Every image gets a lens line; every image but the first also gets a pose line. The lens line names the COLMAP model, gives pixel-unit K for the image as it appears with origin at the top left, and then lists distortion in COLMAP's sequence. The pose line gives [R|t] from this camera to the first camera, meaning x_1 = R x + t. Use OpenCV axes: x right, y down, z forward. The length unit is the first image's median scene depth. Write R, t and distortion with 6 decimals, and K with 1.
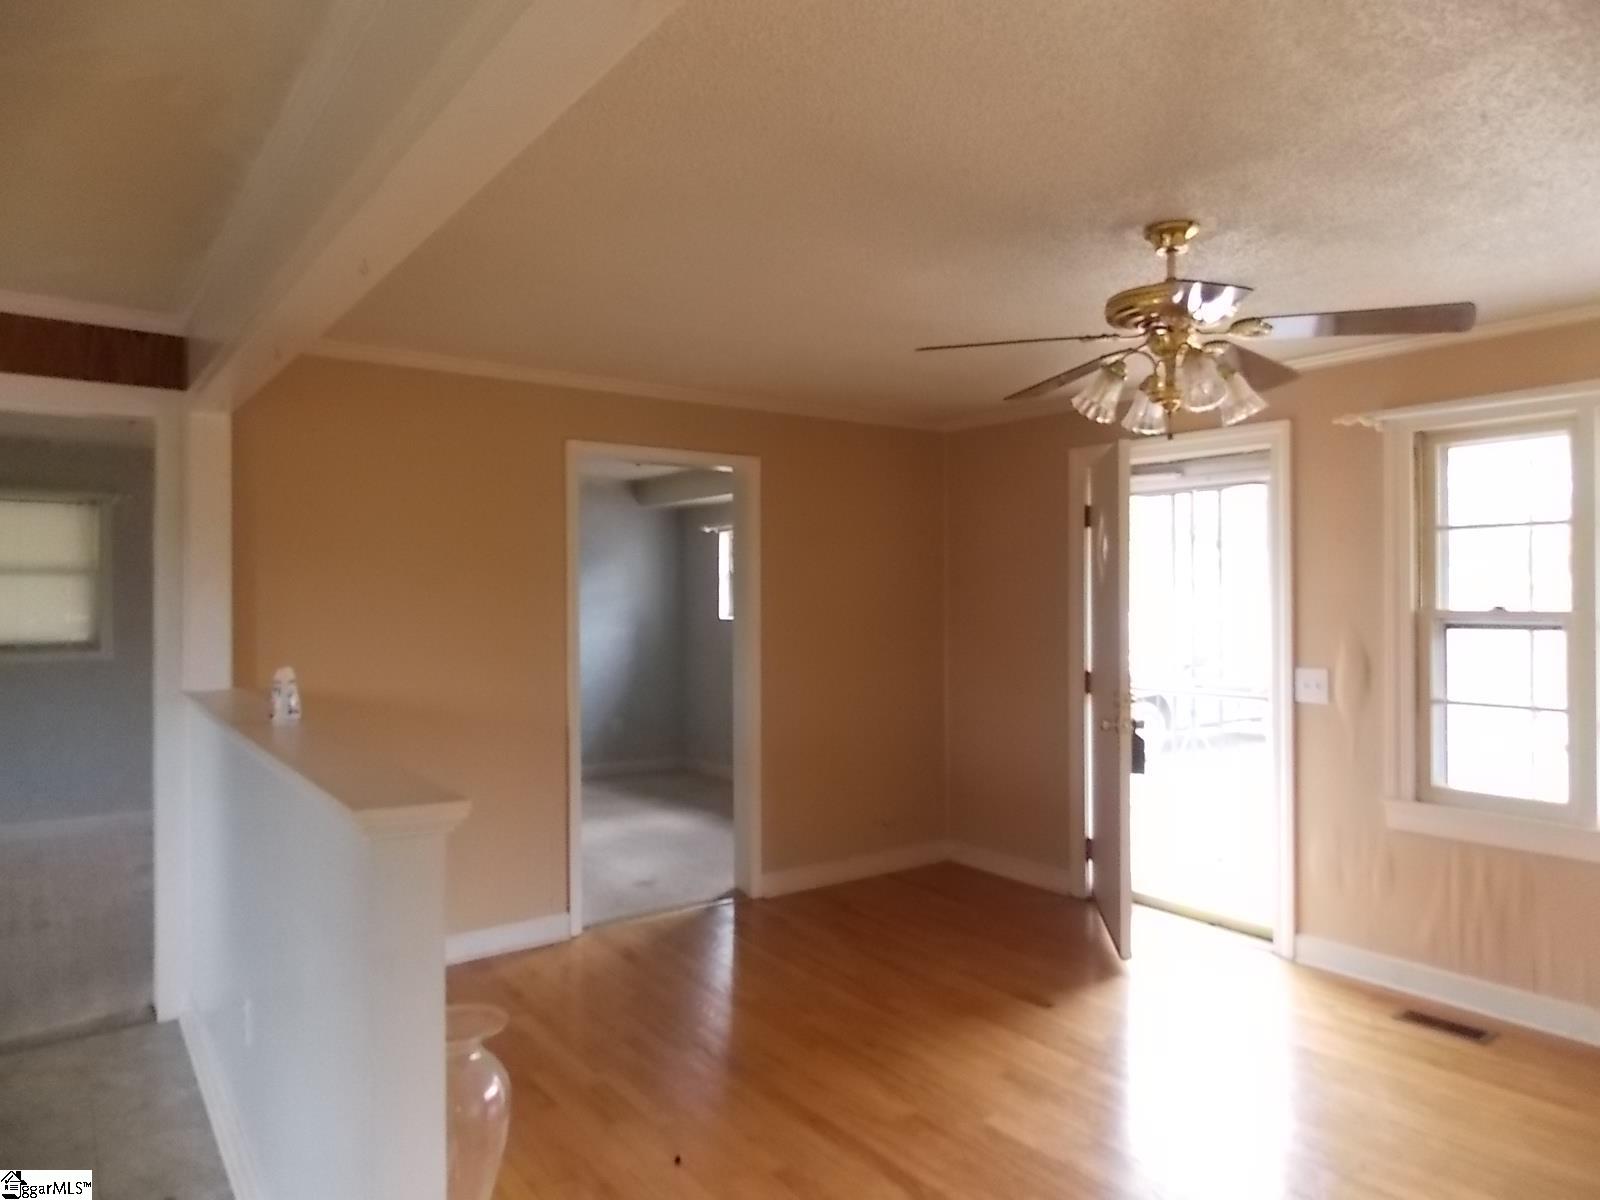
lens RADIAL K [[1059.7, 0, 796.1], [0, 1059.7, 598.0], [0, 0, 1]] dist [0.016212, -0.006293]
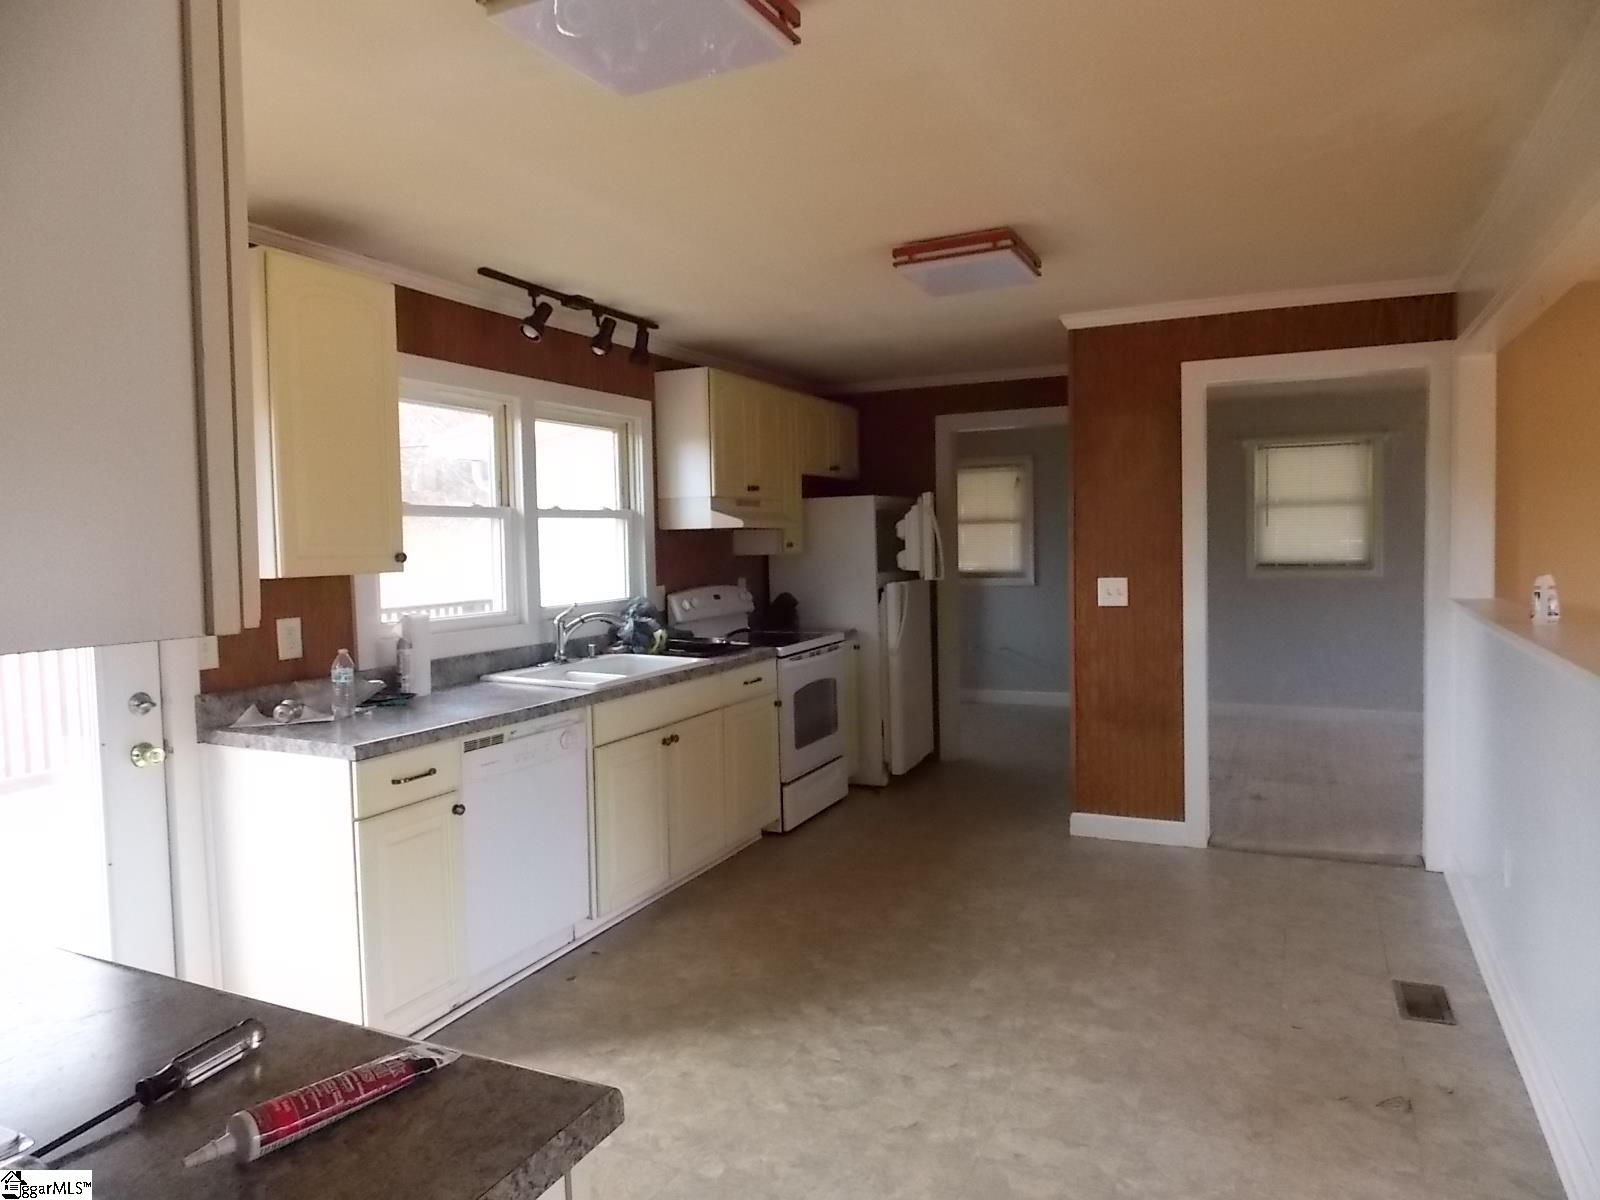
lens RADIAL K [[1059.7, 0, 760.1], [0, 1059.7, 592.9], [0, 0, 1]] dist [0.016212, -0.006293]
pose [[0.462011, 0.032877, -0.886264, 0.121760], [0.019295, 0.998704, 0.047106, 0.012775], [0.886664, -0.038864, 0.460778, -0.230075]]
